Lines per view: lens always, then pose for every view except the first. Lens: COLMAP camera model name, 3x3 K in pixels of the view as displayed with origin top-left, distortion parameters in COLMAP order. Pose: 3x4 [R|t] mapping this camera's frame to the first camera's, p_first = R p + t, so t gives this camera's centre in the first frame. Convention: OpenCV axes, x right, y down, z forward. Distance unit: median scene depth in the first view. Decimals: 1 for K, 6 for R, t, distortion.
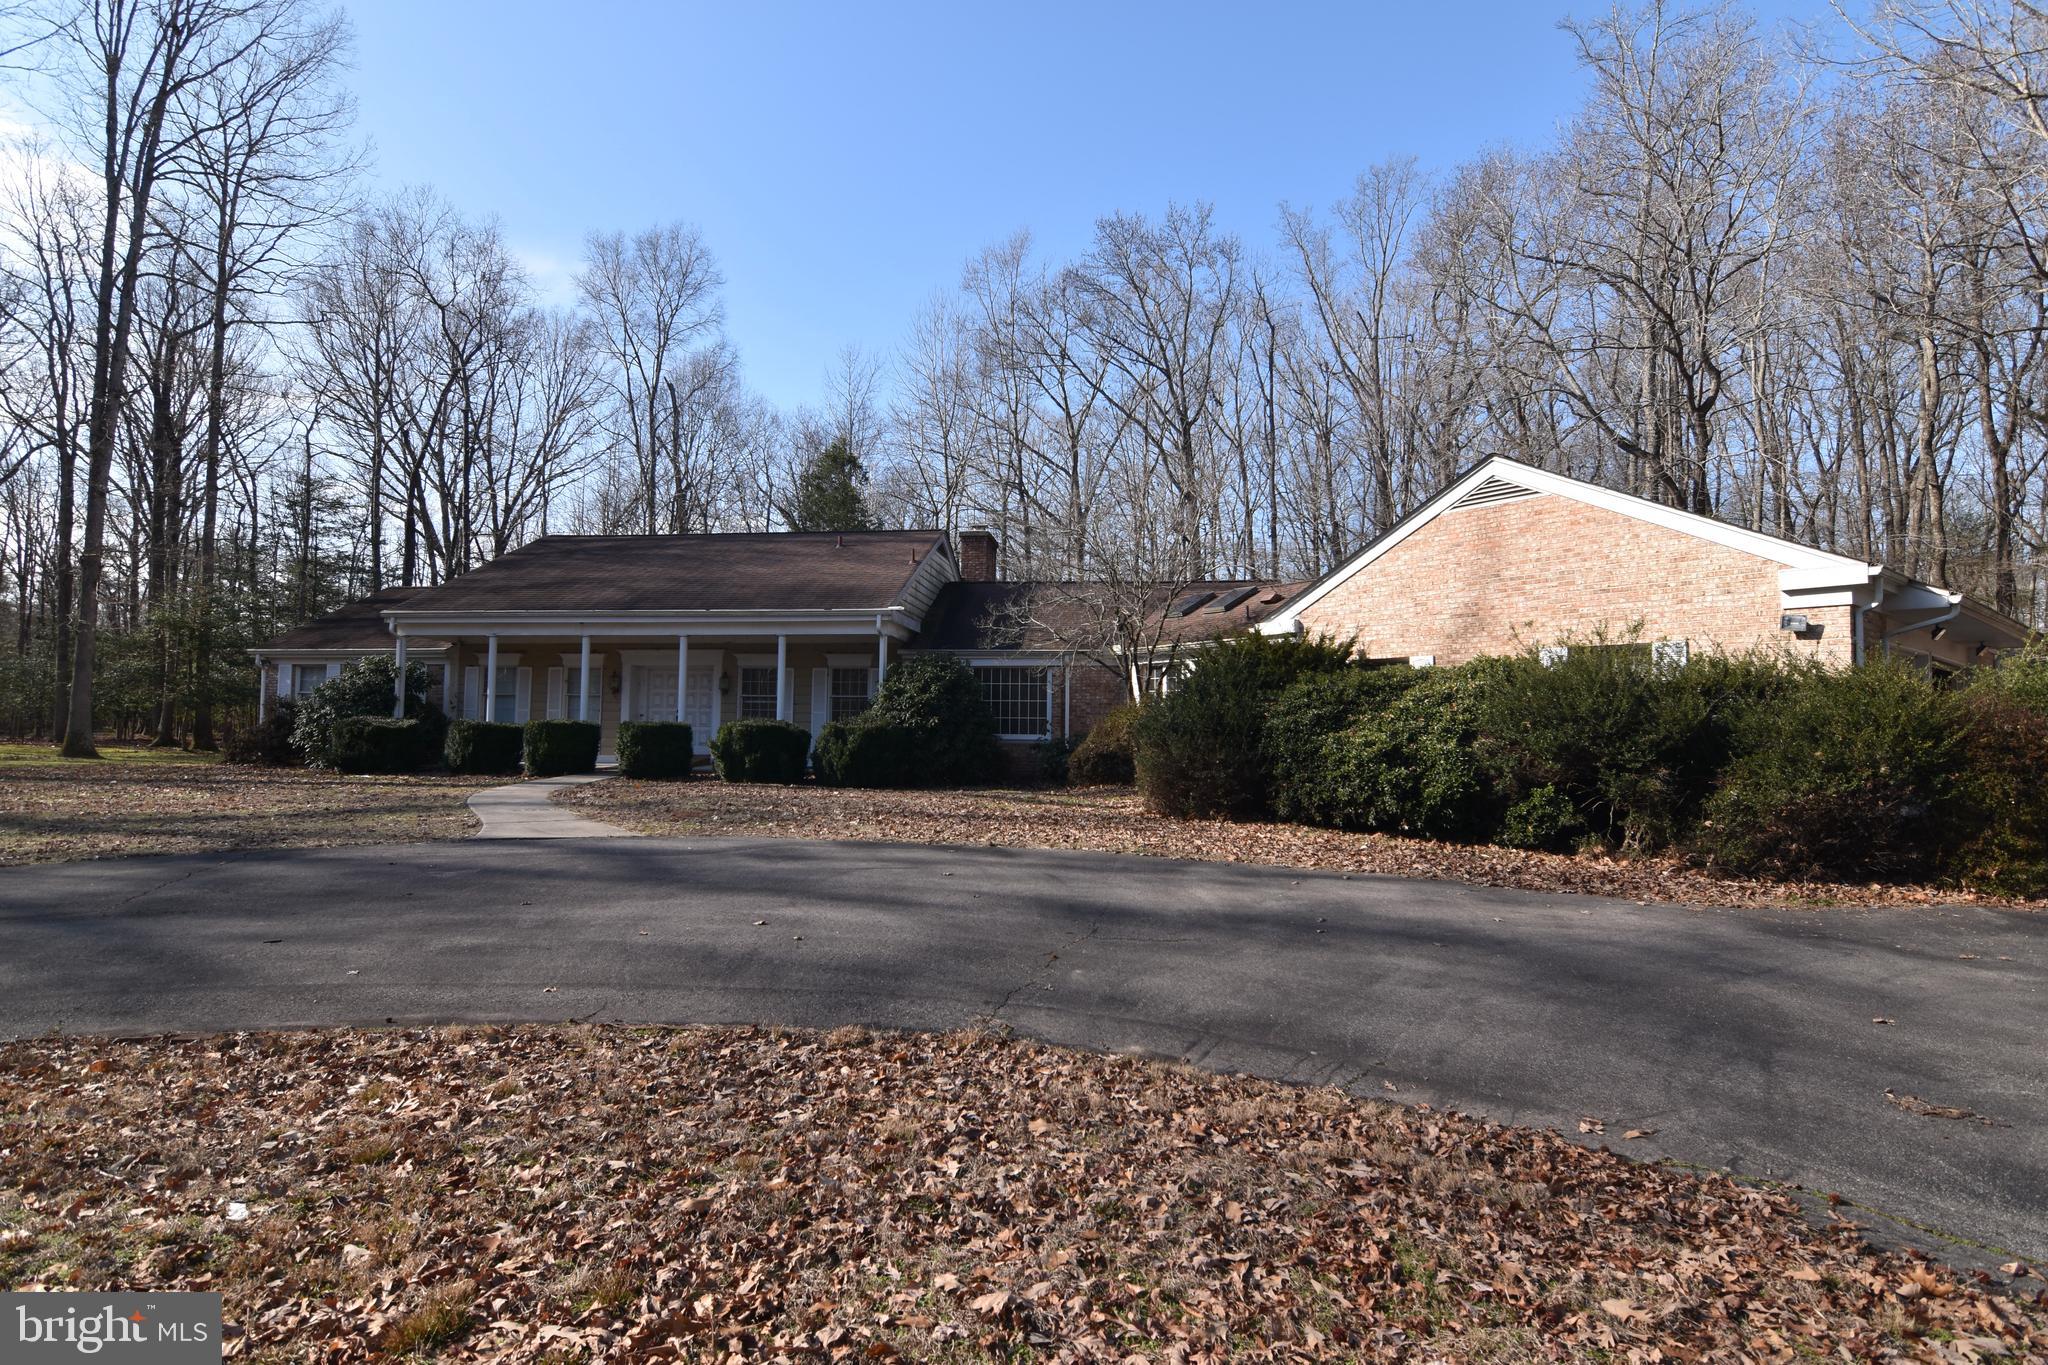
lens RADIAL K [[990.4, 0, 1033.6], [0, 990.4, 683.2], [0, 0, 1]] dist [-0.002432, -0.011449]
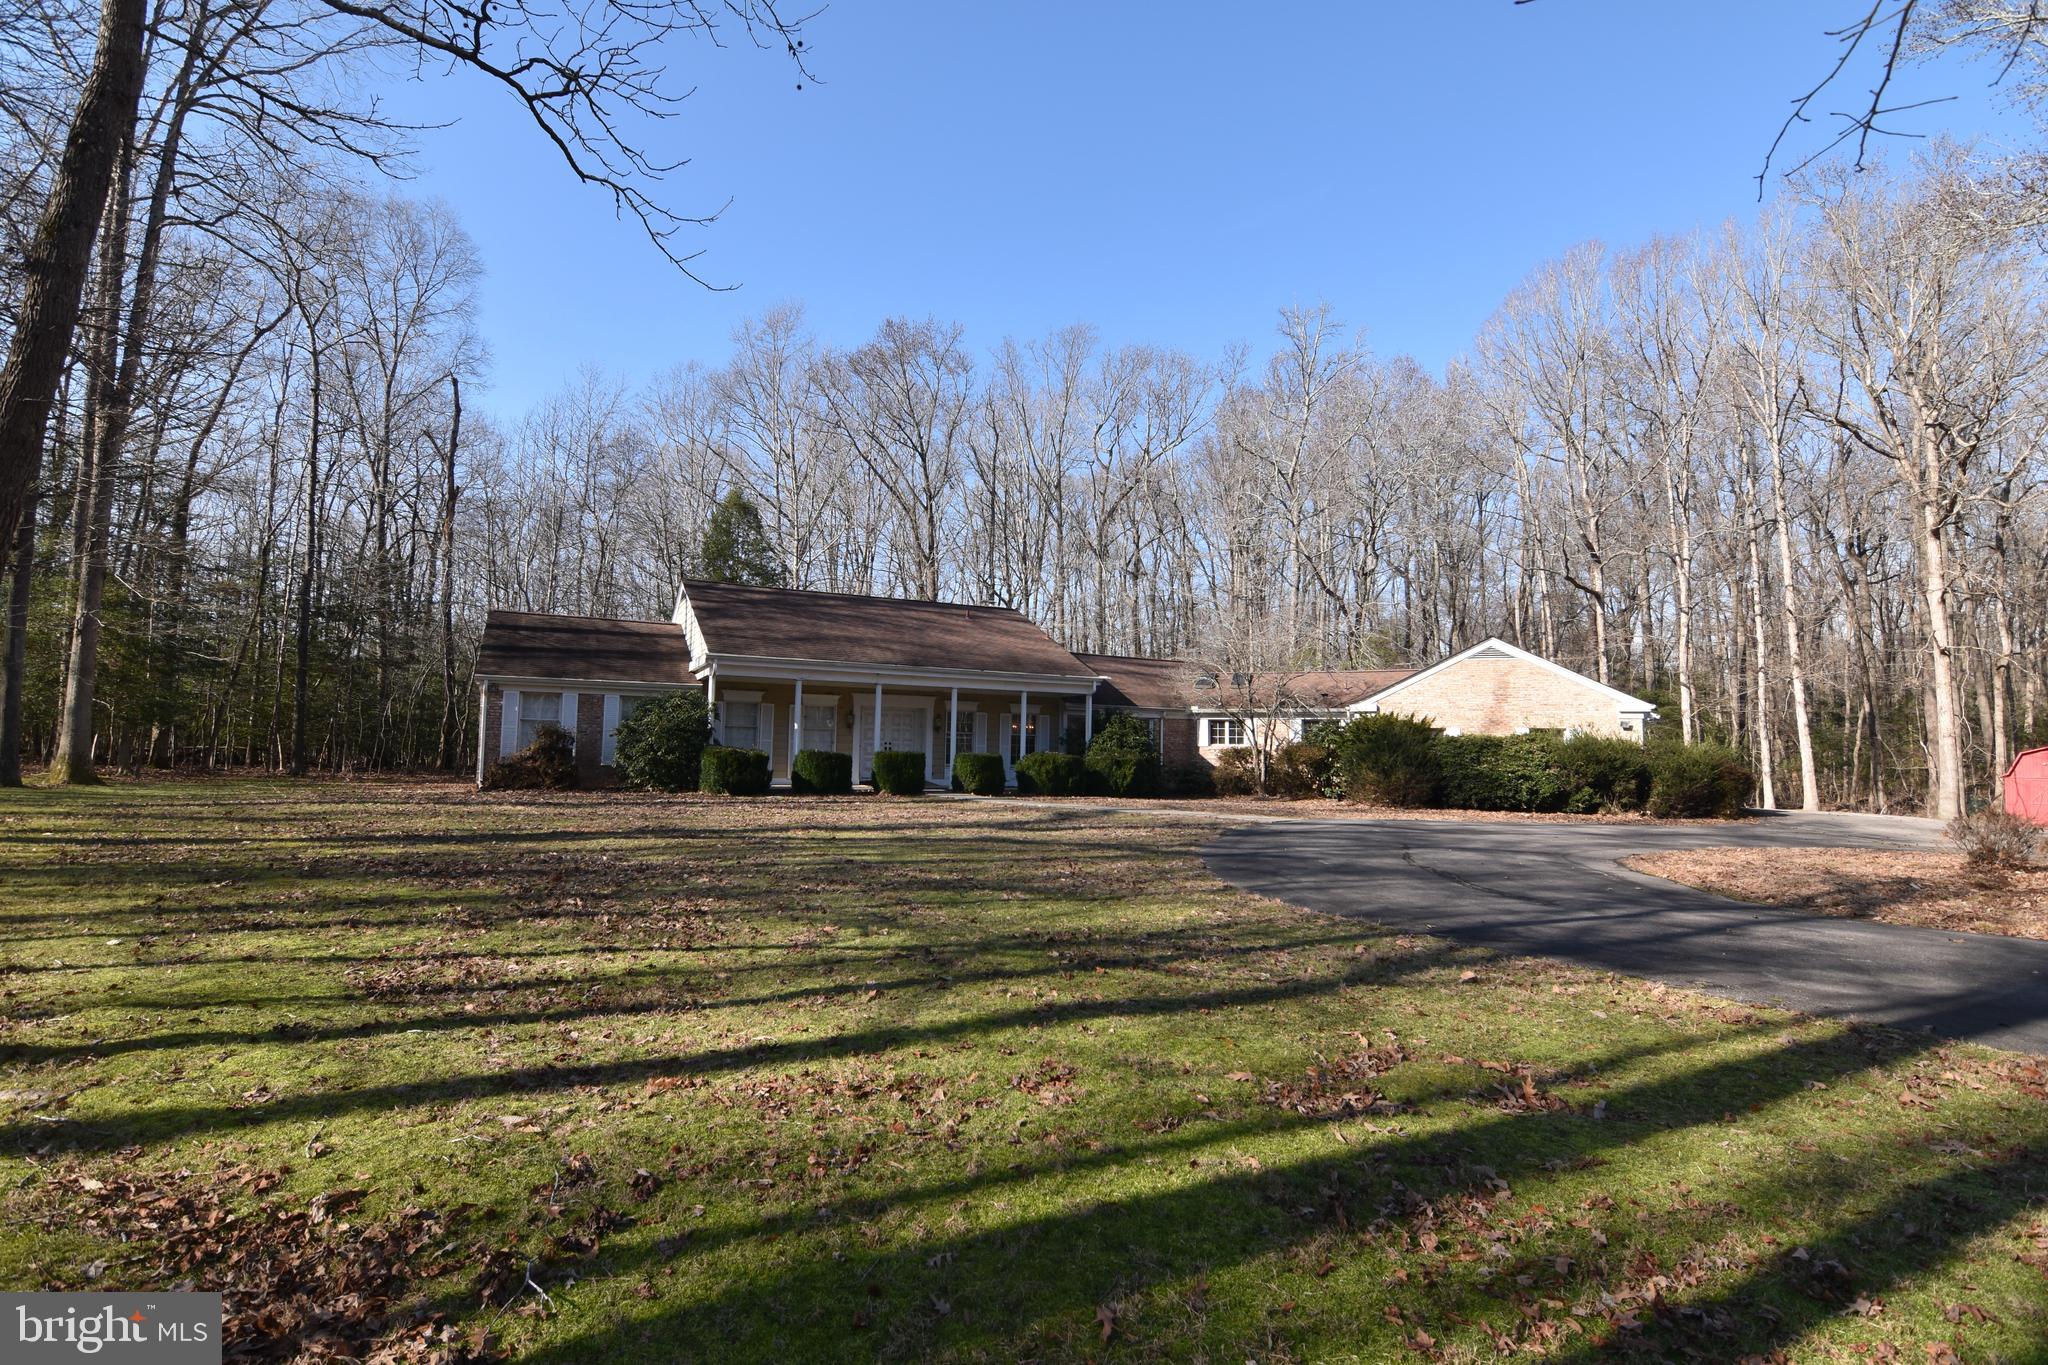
lens RADIAL K [[990.4, 0, 1033.6], [0, 990.4, 683.2], [0, 0, 1]] dist [-0.002432, -0.011449]
pose [[0.841897, 0.056089, 0.536715, -1.471013], [-0.036473, 0.998224, -0.047106, 0.006973], [-0.538404, 0.020083, 0.842448, -0.261298]]
